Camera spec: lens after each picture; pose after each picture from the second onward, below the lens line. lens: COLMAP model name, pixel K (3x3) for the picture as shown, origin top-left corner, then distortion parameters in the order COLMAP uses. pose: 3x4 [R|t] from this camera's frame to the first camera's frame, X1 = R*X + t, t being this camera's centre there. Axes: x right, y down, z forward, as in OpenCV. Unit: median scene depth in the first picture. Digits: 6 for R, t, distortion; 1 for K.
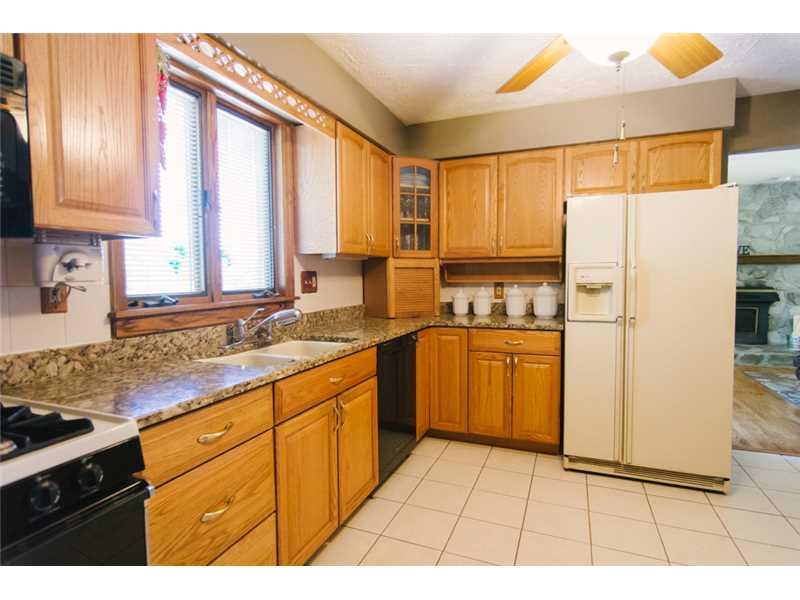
lens RADIAL K [[423.0, 0, 400.0], [0, 423.0, 300.0], [0, 0, 1]] dist [0.000371, 0.000196]
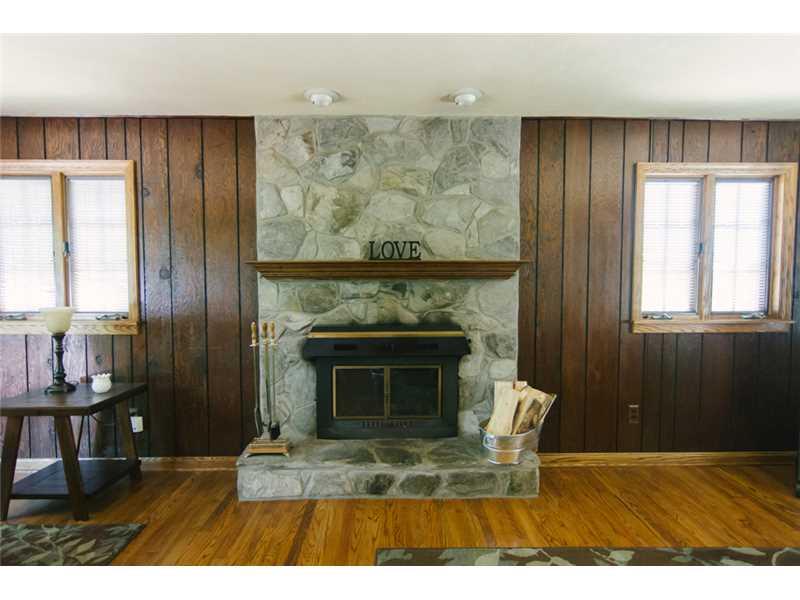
lens RADIAL K [[423.0, 0, 400.0], [0, 423.0, 300.0], [0, 0, 1]] dist [0.000371, 0.000196]
pose [[0.920350, -0.013891, 0.390849, 0.312114], [0.018664, 0.999790, -0.008416, -0.028943], [-0.390650, 0.015041, 0.920416, 0.286146]]
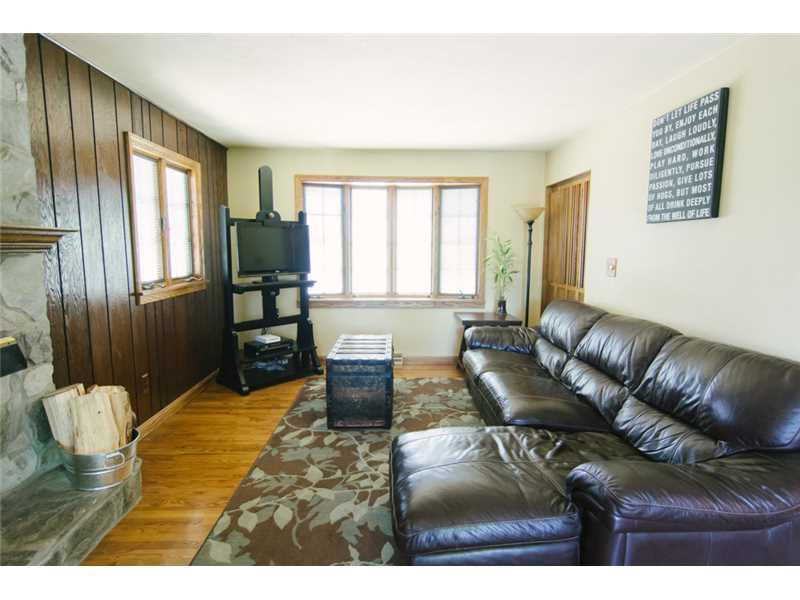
lens RADIAL K [[423.0, 0, 400.0], [0, 423.0, 300.0], [0, 0, 1]] dist [0.000371, 0.000196]
pose [[-0.399469, -0.111830, 0.909900, 0.240114], [0.053225, 0.988028, 0.144800, -0.040962], [-0.915200, 0.106273, -0.388735, 0.429226]]
